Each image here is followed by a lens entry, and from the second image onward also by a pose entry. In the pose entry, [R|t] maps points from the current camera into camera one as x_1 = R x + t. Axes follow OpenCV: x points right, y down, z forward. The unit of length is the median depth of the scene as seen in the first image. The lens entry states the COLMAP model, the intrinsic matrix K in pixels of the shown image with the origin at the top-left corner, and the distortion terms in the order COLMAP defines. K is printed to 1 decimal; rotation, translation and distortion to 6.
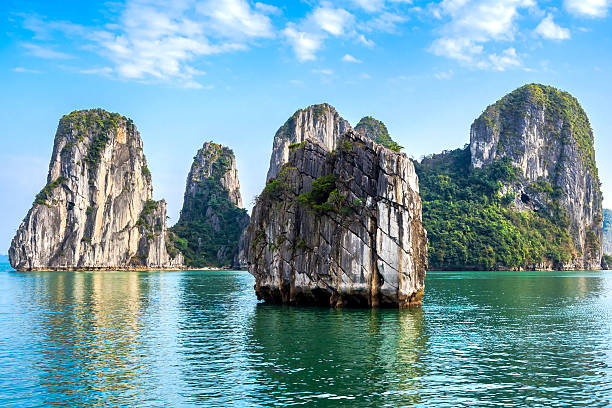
lens RADIAL K [[891.6, 0, 301.8], [0, 891.6, 202.8], [0, 0, 1]] dist [-0.007230, 0.000000]
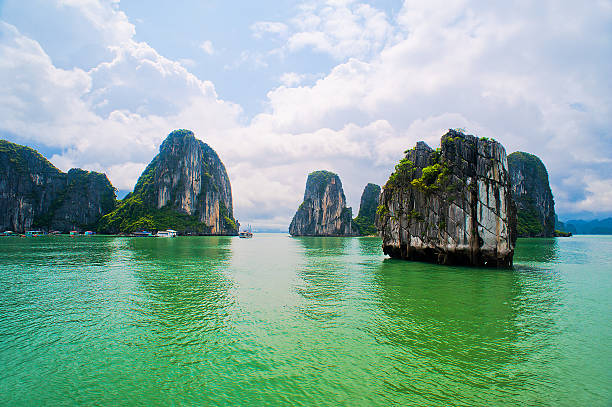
lens RADIAL K [[338.0, 0, 306.6], [0, 338.0, 206.7], [0, 0, 1]] dist [-0.075807, 0.000806]
pose [[0.955853, -0.015993, -0.293411, -0.001836], [0.012039, 0.999811, -0.015278, 0.008499], [0.293600, 0.011072, 0.955864, 0.100602]]
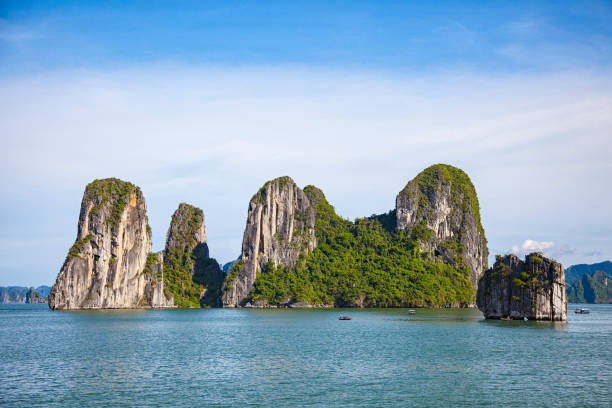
lens RADIAL K [[918.4, 0, 309.2], [0, 918.4, 204.6], [0, 0, 1]] dist [0.163126, 0.000000]
pose [[0.976401, 0.020604, 0.214980, -0.245270], [-0.012572, 0.999173, -0.038666, -0.023728], [-0.215599, 0.035051, 0.975853, -0.304554]]
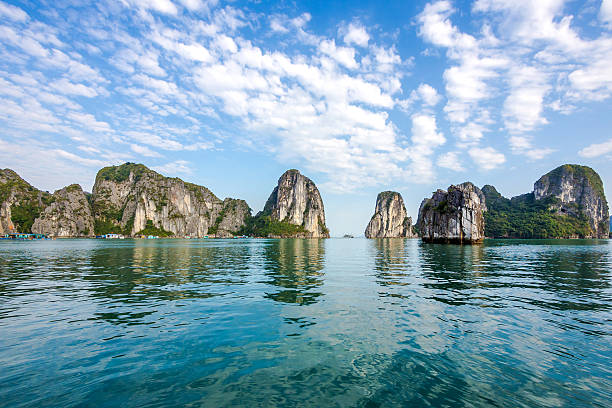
lens RADIAL K [[256.1, 0, 306.7], [0, 256.1, 222.9], [0, 0, 1]] dist [-0.000514, -0.000841]
pose [[0.847283, -0.029023, -0.530348, 0.020419], [0.034397, 0.999408, 0.000260, 0.006433], [0.530026, -0.018463, 0.847780, 0.001720]]
